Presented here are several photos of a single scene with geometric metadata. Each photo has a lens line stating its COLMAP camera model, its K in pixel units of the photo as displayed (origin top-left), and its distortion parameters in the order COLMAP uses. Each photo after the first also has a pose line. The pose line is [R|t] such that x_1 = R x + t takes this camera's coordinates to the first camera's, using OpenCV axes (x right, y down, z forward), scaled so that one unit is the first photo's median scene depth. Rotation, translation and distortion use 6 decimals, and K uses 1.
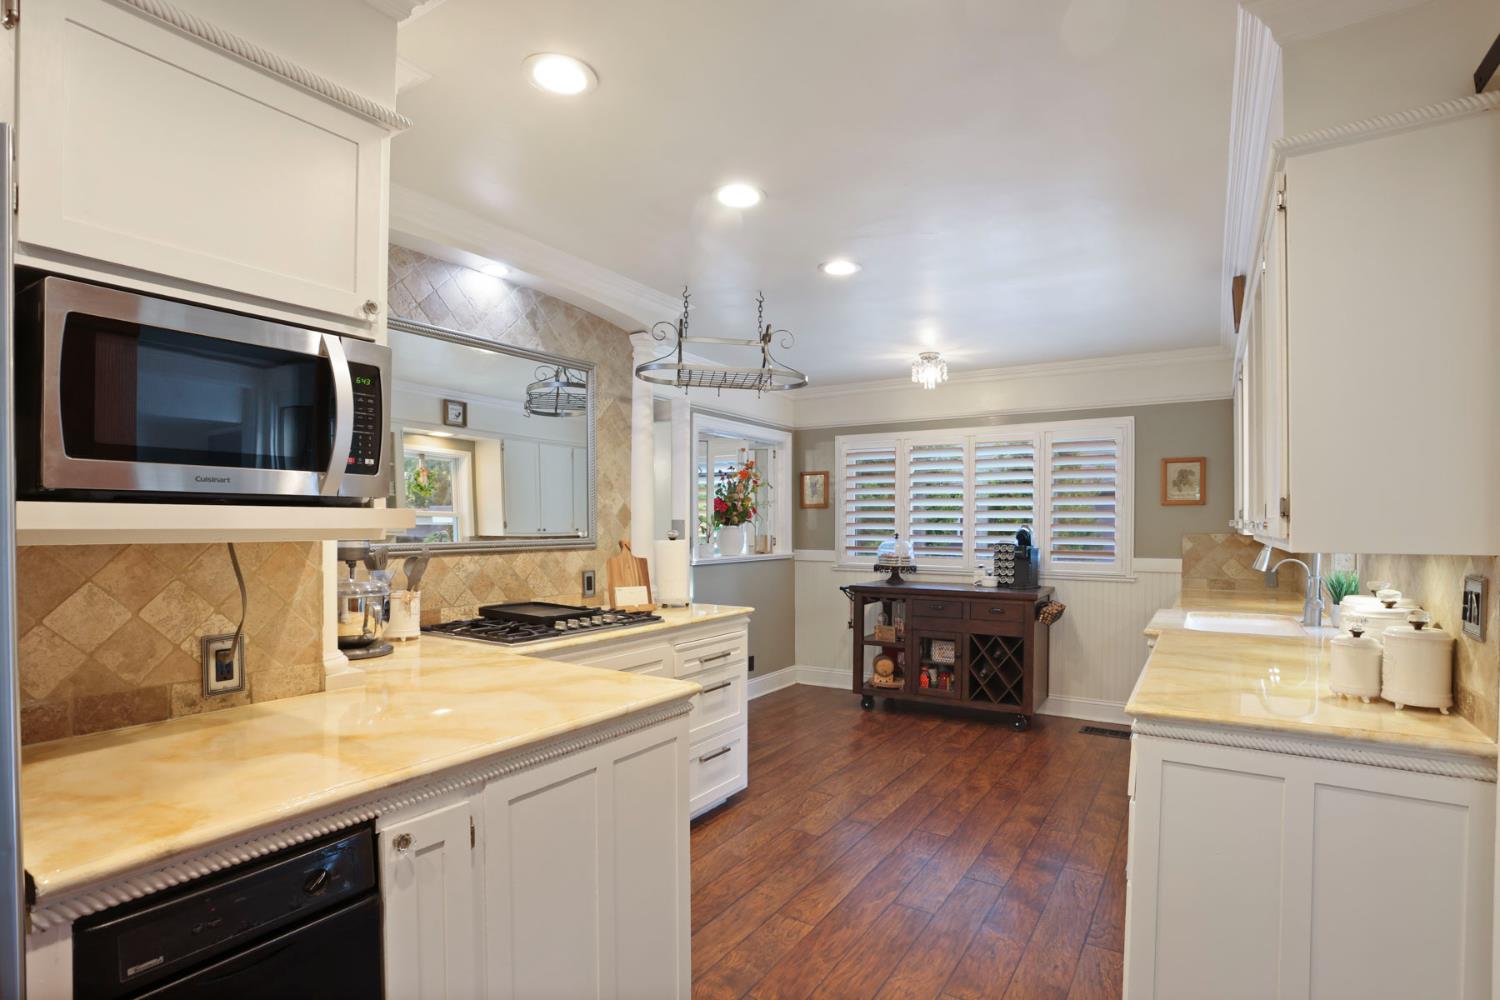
lens RADIAL K [[729.7, 0, 743.0], [0, 729.7, 527.0], [0, 0, 1]] dist [-0.048122, 0.011907]
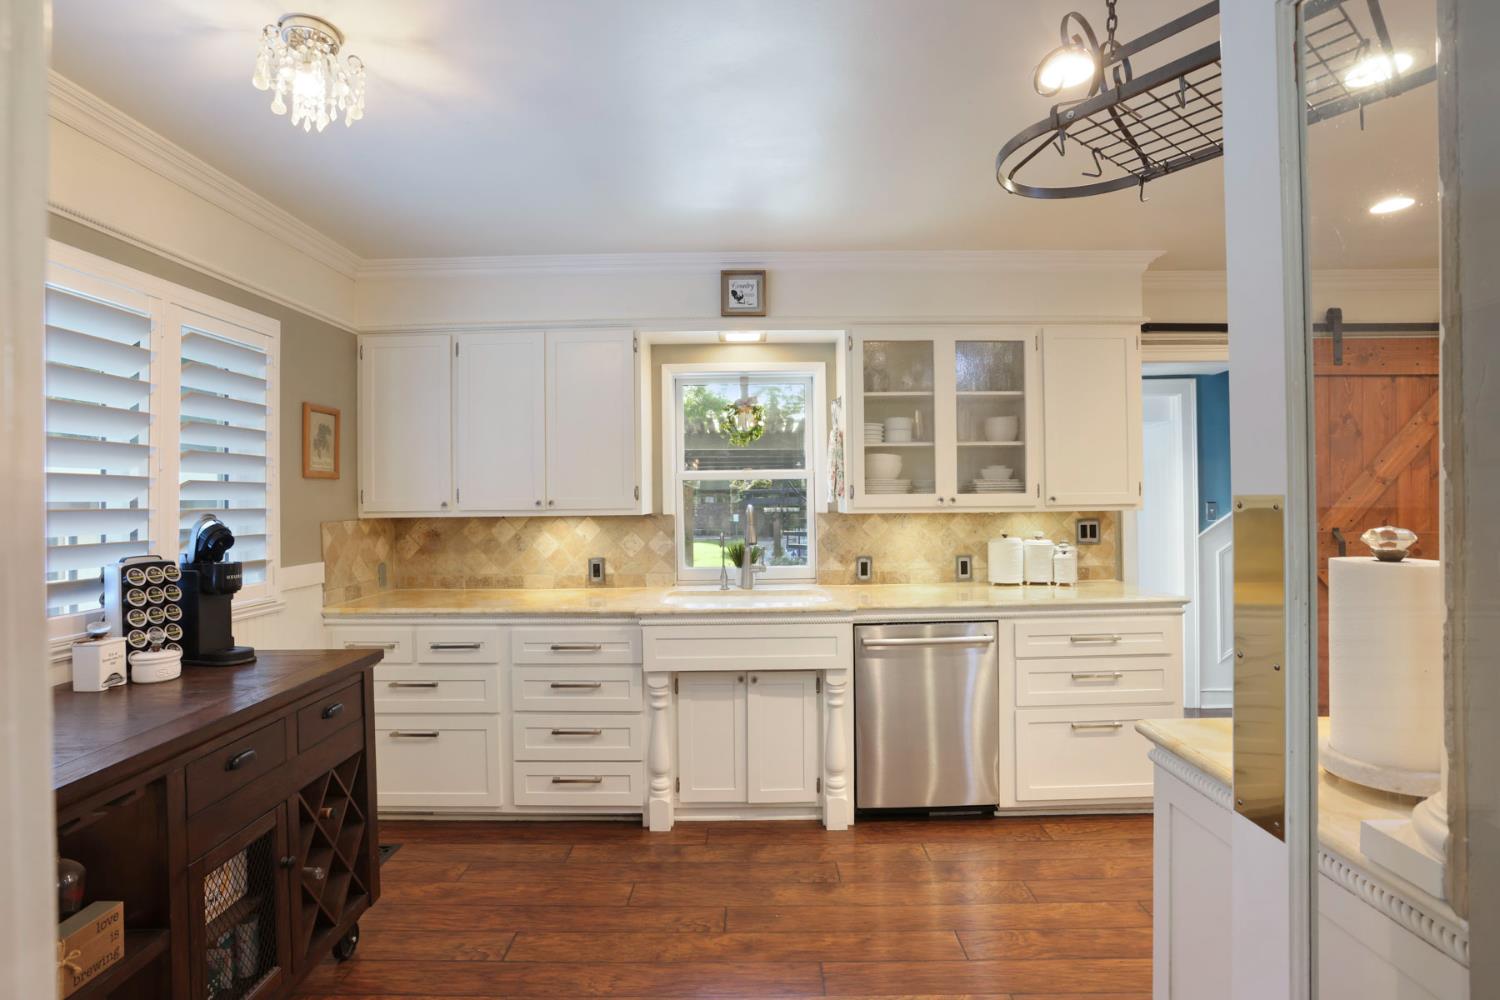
lens RADIAL K [[752.7, 0, 741.3], [0, 752.7, 496.7], [0, 0, 1]] dist [-0.055998, 0.001474]
pose [[-0.524838, 0.008354, 0.851161, -0.156917], [0.016614, 0.999862, 0.000432, -0.008129], [-0.851040, 0.014368, -0.524904, 1.044171]]
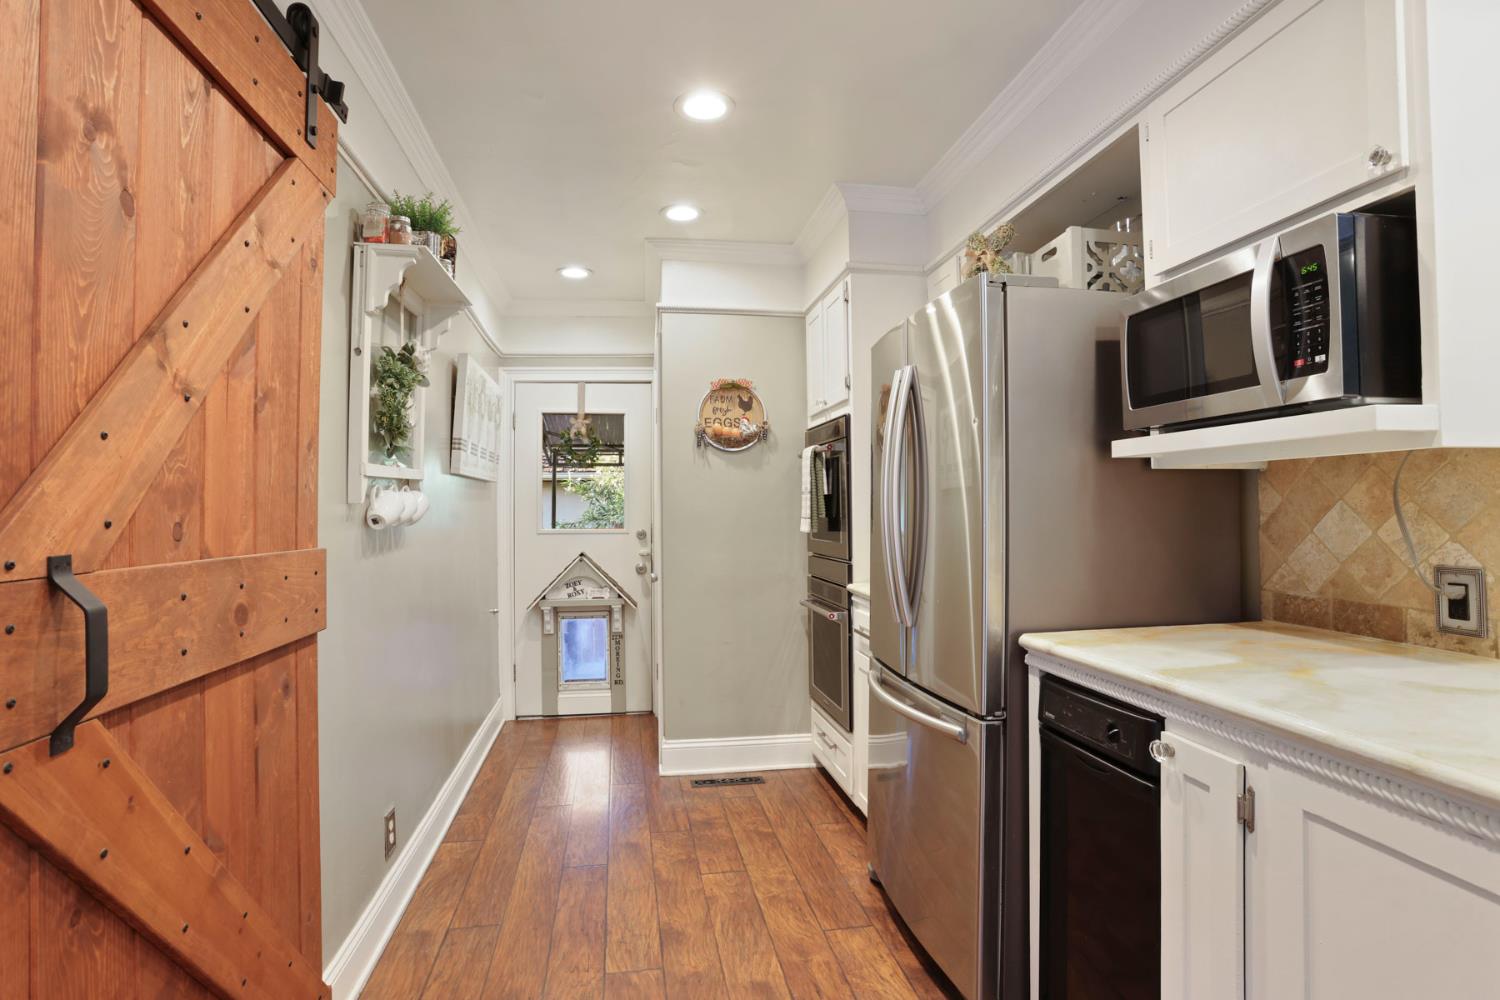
lens RADIAL K [[729.7, 0, 746.2], [0, 729.7, 491.4], [0, 0, 1]] dist [-0.048122, 0.011907]
pose [[-0.729246, -0.010789, -0.684167, 0.164039], [0.003391, 0.999806, -0.019380, 0.024060], [0.684244, -0.016453, -0.729068, 0.341434]]
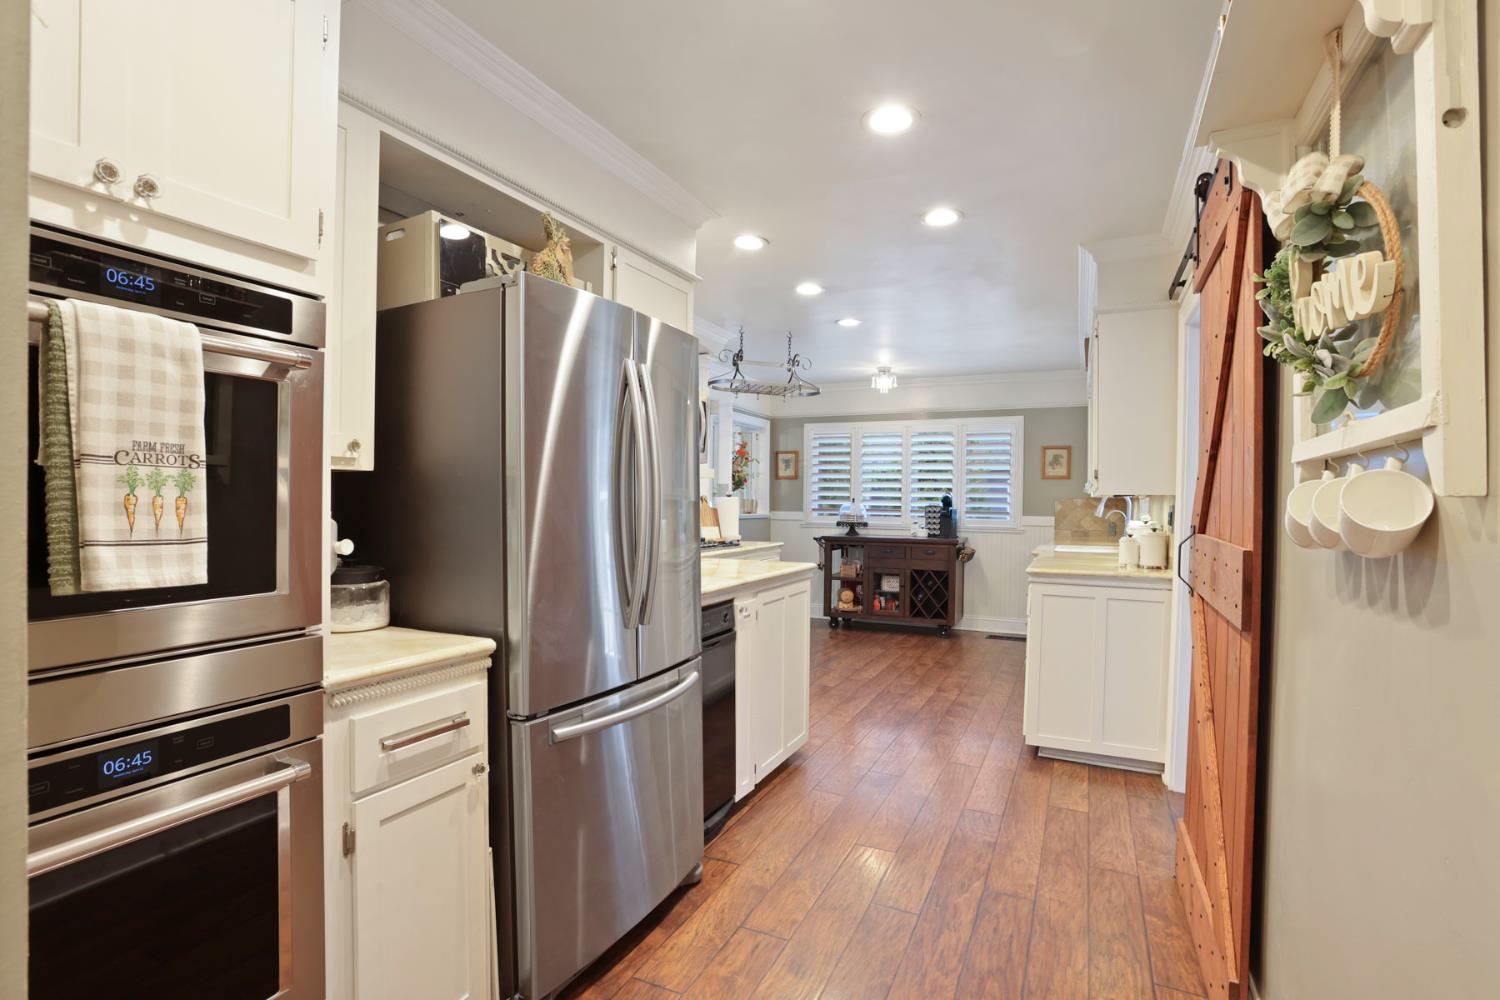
lens RADIAL K [[729.7, 0, 735.6], [0, 729.7, 504.5], [0, 0, 1]] dist [-0.048122, 0.011907]
pose [[0.991616, 0.007639, 0.128993, -0.209071], [-0.007944, 0.999967, 0.001847, 0.023087], [-0.128974, -0.002856, 0.991644, -0.354296]]
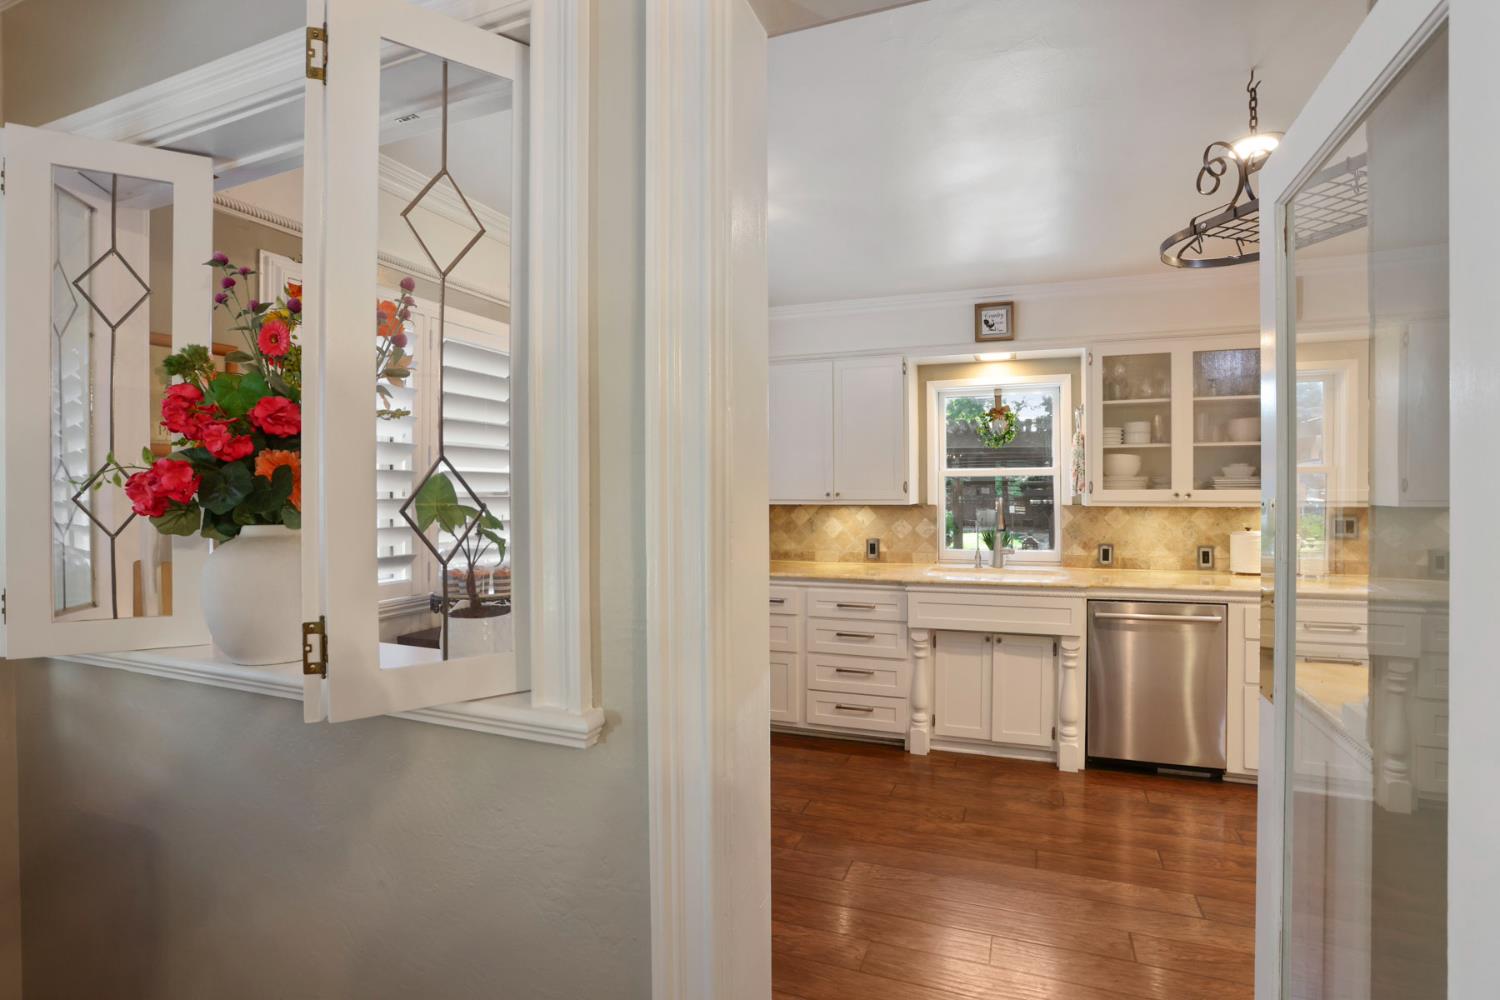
lens RADIAL K [[729.7, 0, 748.5], [0, 729.7, 496.3], [0, 0, 1]] dist [-0.048122, 0.011907]
pose [[-0.190540, -0.004524, 0.981669, -0.316336], [0.010018, 0.999928, 0.006552, -0.009747], [-0.981628, 0.011083, -0.190481, 1.103023]]
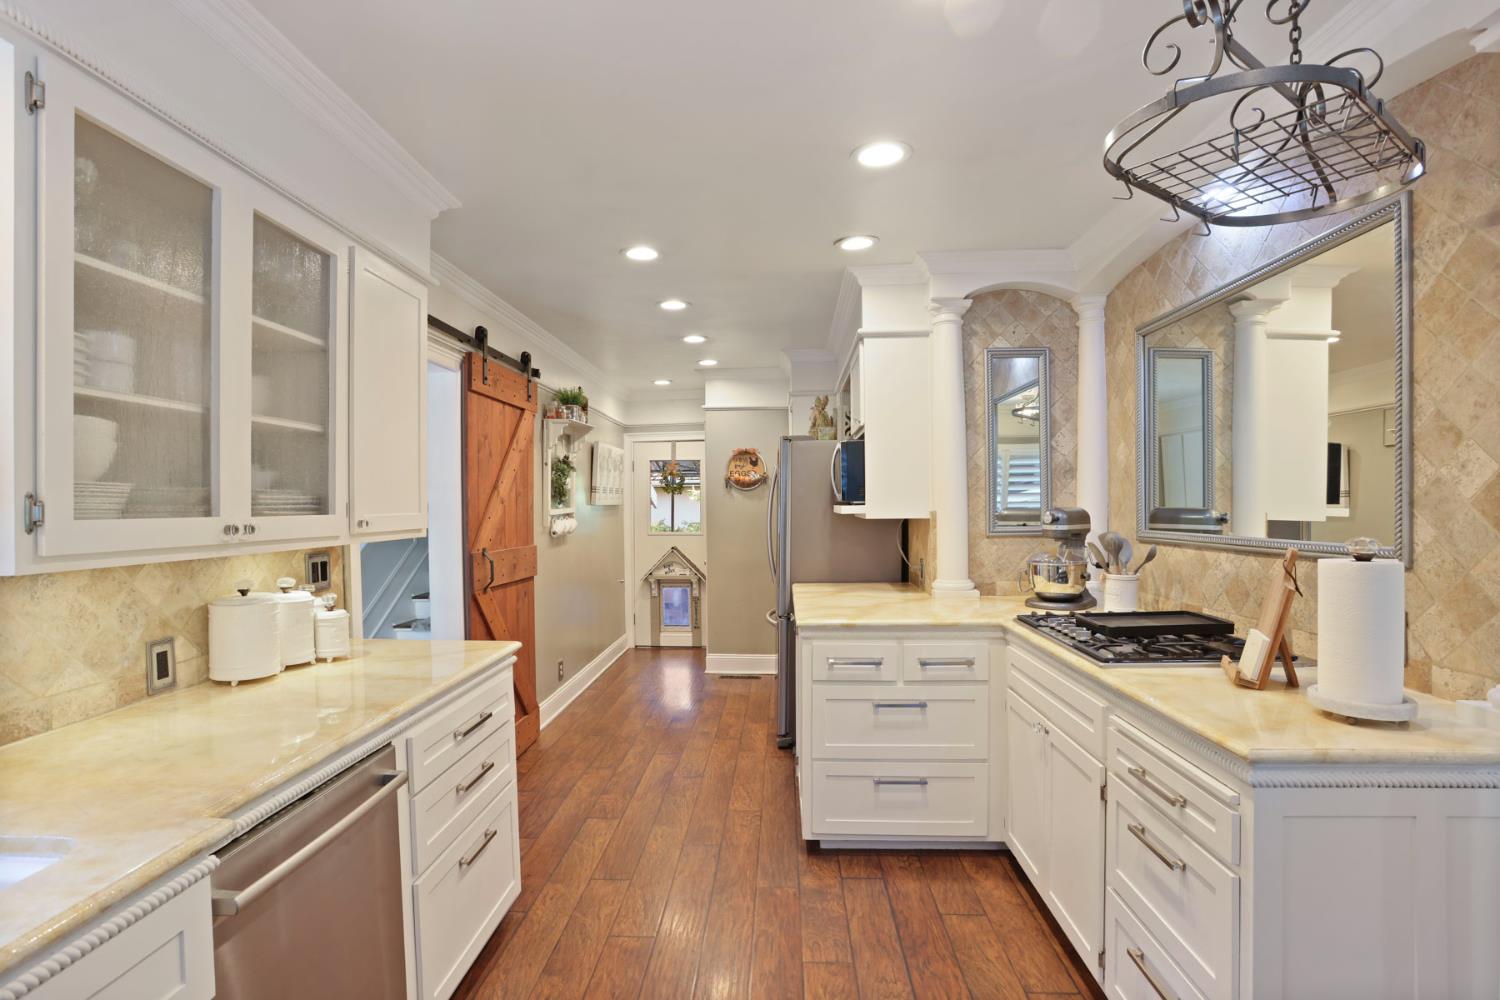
lens RADIAL K [[729.7, 0, 753.9], [0, 729.7, 504.8], [0, 0, 1]] dist [-0.048122, 0.011907]
pose [[-0.856422, 0.006517, -0.516236, 0.320367], [0.003308, 0.999969, 0.007135, -0.014414], [0.516267, 0.004403, -0.856417, 0.905769]]
